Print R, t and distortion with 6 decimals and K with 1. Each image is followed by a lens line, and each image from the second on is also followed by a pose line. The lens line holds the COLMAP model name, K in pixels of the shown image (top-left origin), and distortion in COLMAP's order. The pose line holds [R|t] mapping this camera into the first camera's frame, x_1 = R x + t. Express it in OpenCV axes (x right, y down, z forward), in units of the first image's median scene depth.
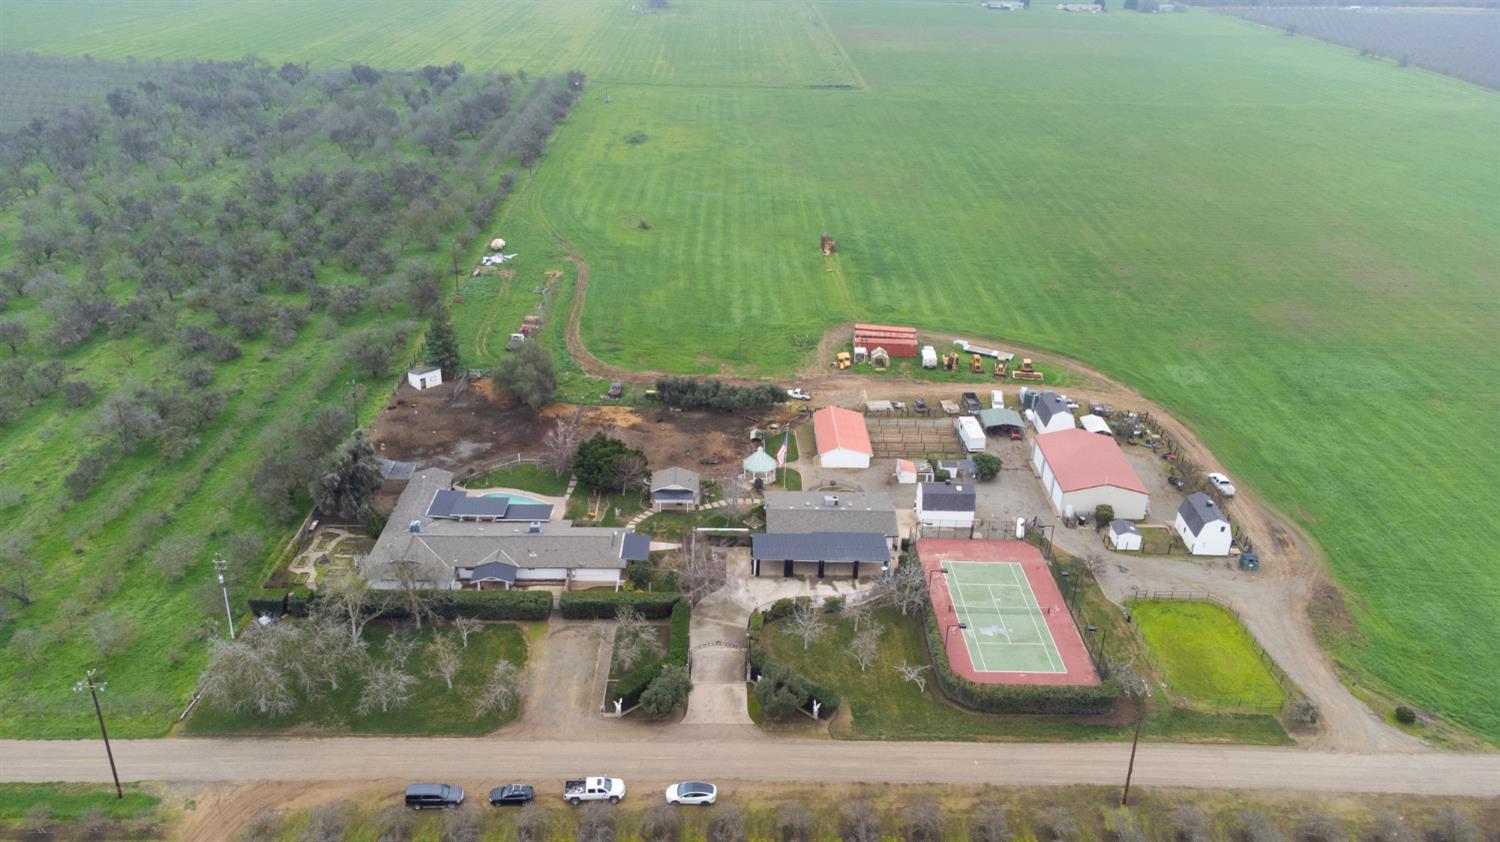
lens RADIAL K [[1113.1, 0, 750.0], [0, 1113.1, 421.0], [0, 0, 1]] dist [0.043712, -0.001852]
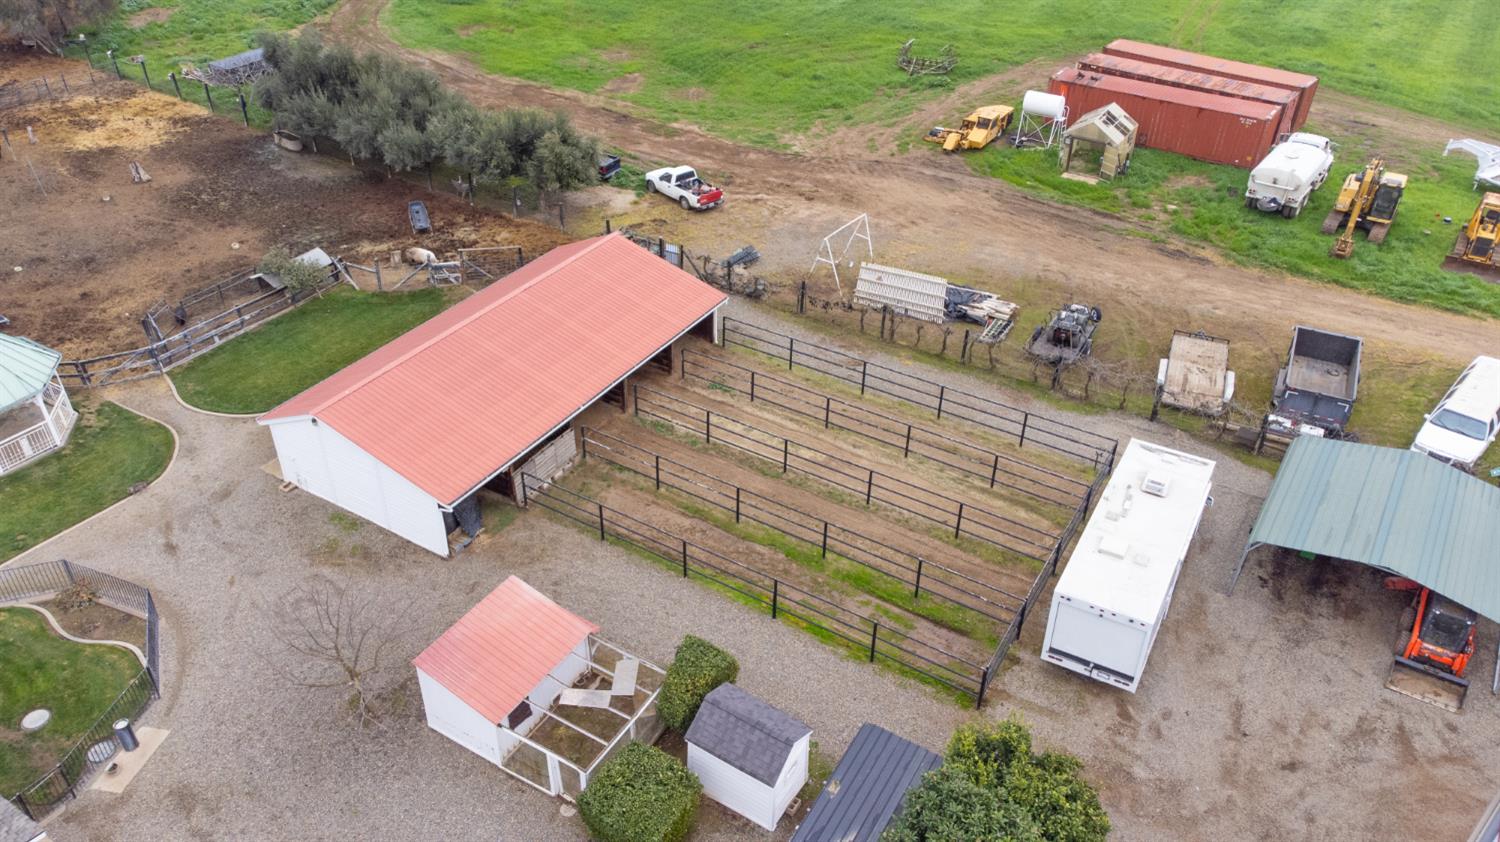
lens RADIAL K [[1113.1, 0, 750.0], [0, 1113.1, 421.0], [0, 0, 1]] dist [0.043712, -0.001852]
pose [[0.847241, 0.293770, -0.442584, 0.250135], [-0.229156, 0.953779, 0.194406, -0.032224], [0.479238, -0.063288, 0.875400, 0.946526]]
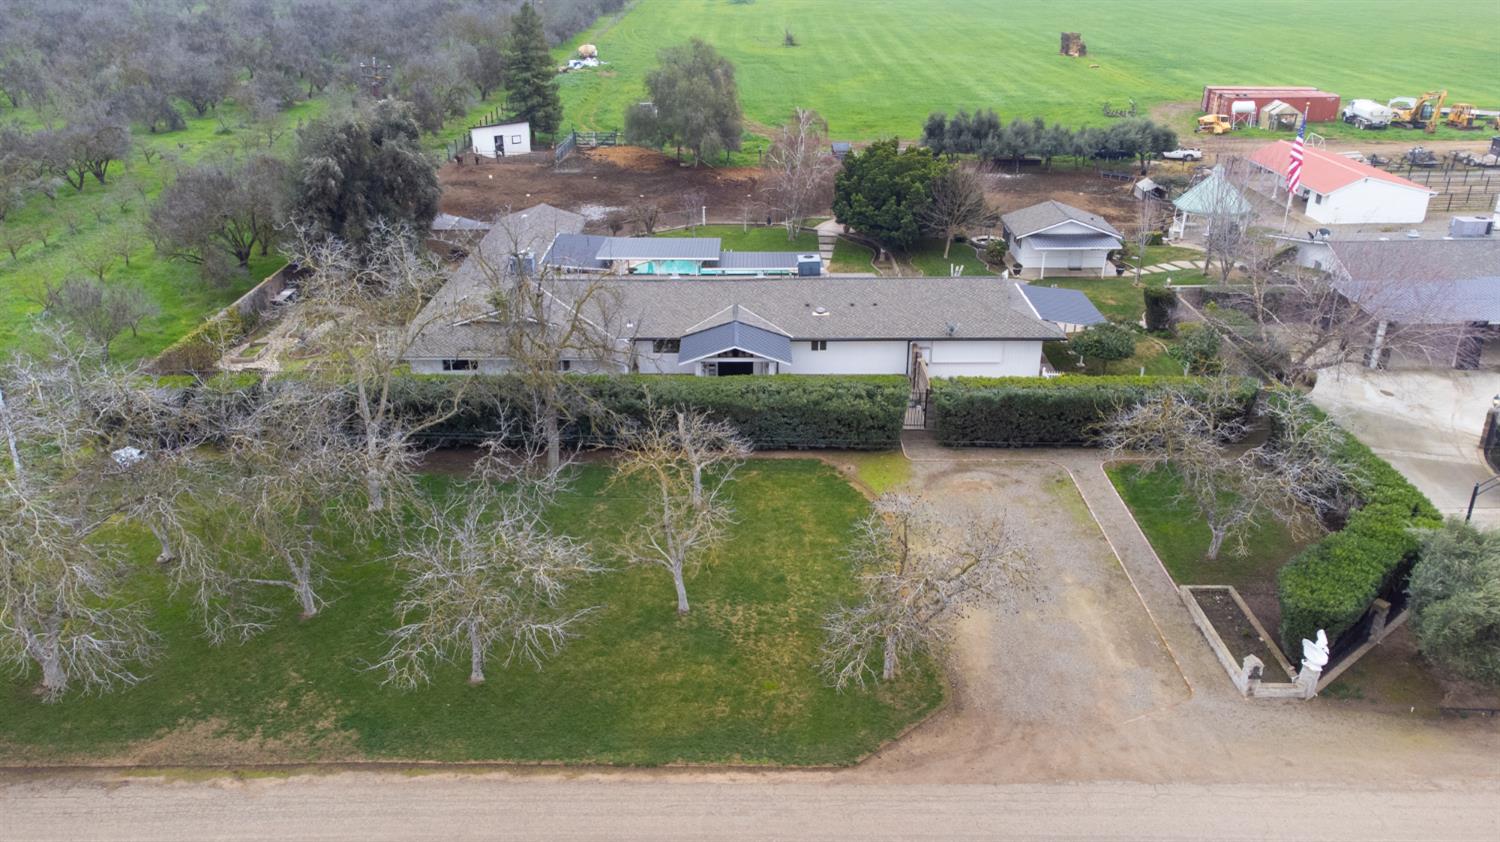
lens RADIAL K [[1148.4, 0, 756.8], [0, 1148.4, 421.1], [0, 0, 1]] dist [0.058067, 0.000042]
pose [[0.999461, -0.017632, -0.027675, -0.187250], [0.016714, 0.999313, -0.033066, 0.155208], [0.028239, 0.032585, 0.999070, 0.538003]]
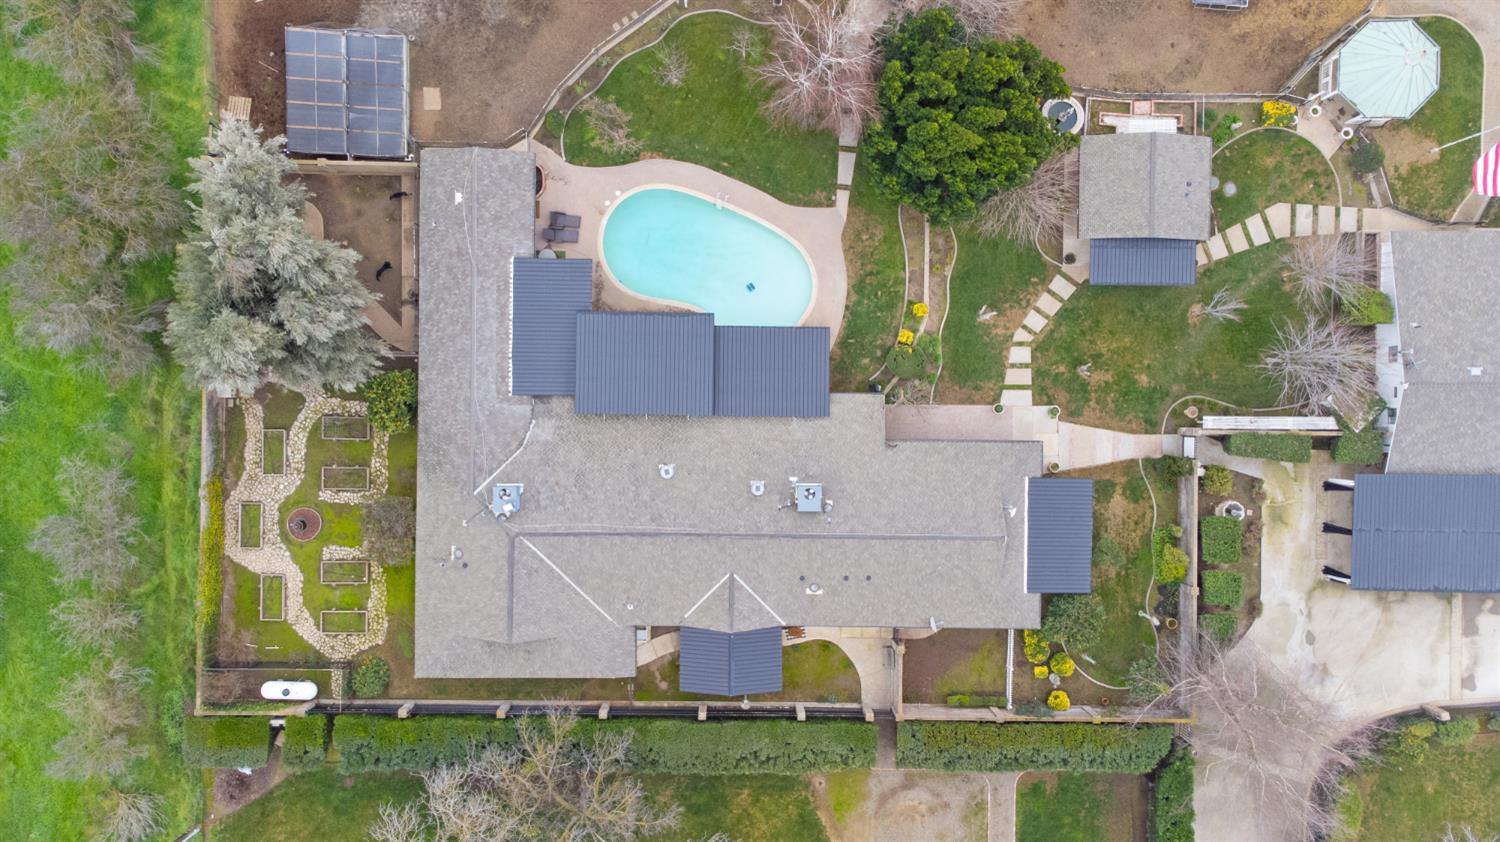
lens RADIAL K [[1113.1, 0, 750.0], [0, 1113.1, 421.0], [0, 0, 1]] dist [0.043712, -0.001852]
pose [[0.999493, 0.030525, -0.009042, -0.195865], [-0.004825, 0.425974, 0.904722, -0.248549], [0.031468, -0.904220, 0.425906, 0.799821]]
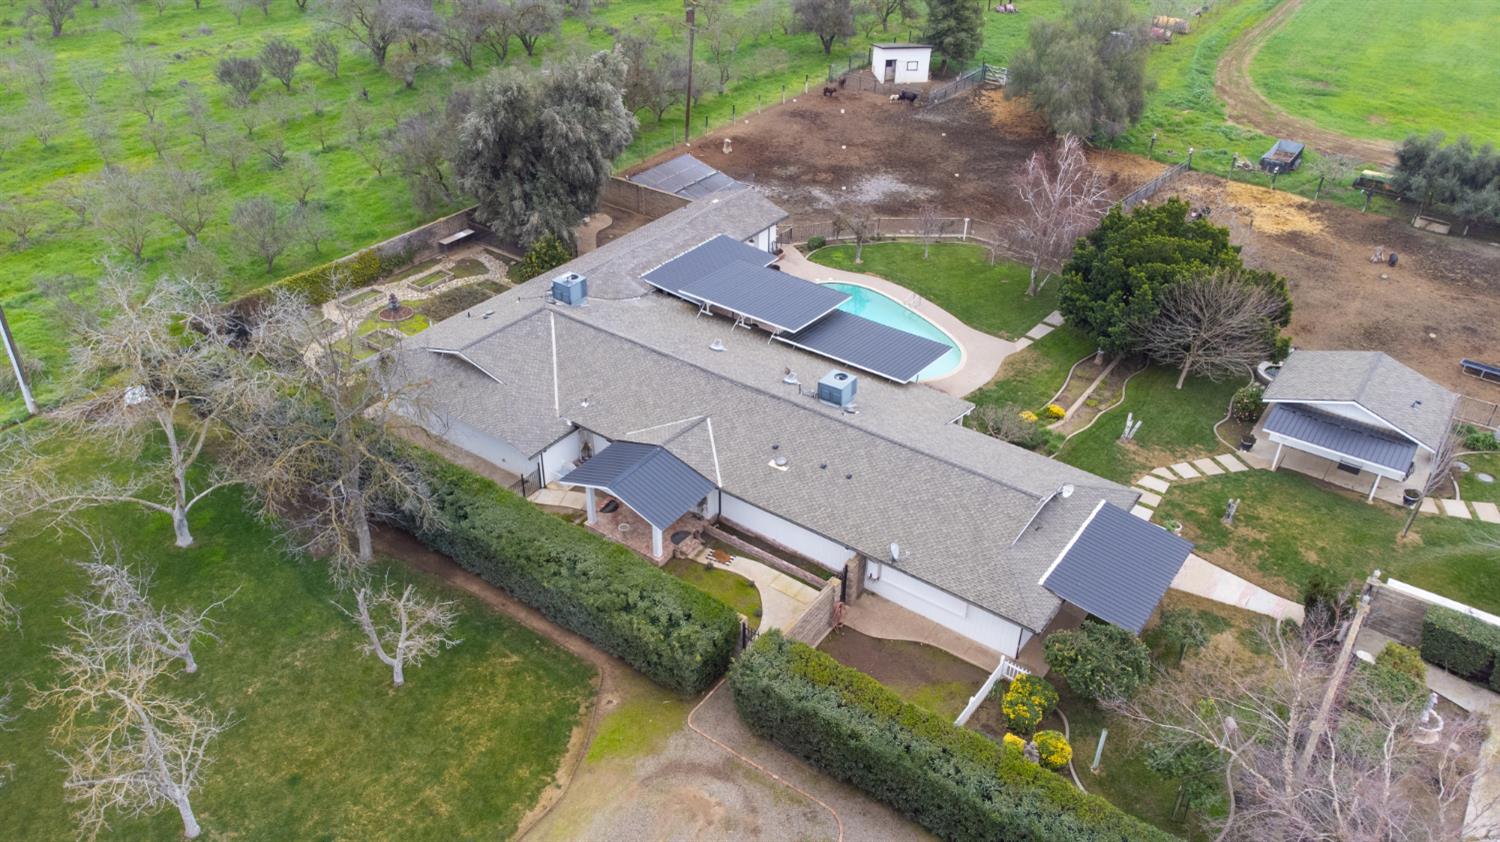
lens RADIAL K [[1113.9, 0, 750.0], [0, 1113.9, 421.0], [0, 0, 1]] dist [-0.000244, 0.096768]
pose [[0.799911, 0.315932, -0.510224, -0.042554], [-0.254216, 0.948543, 0.188789, 0.047021], [0.543614, -0.021307, 0.839065, 0.667564]]
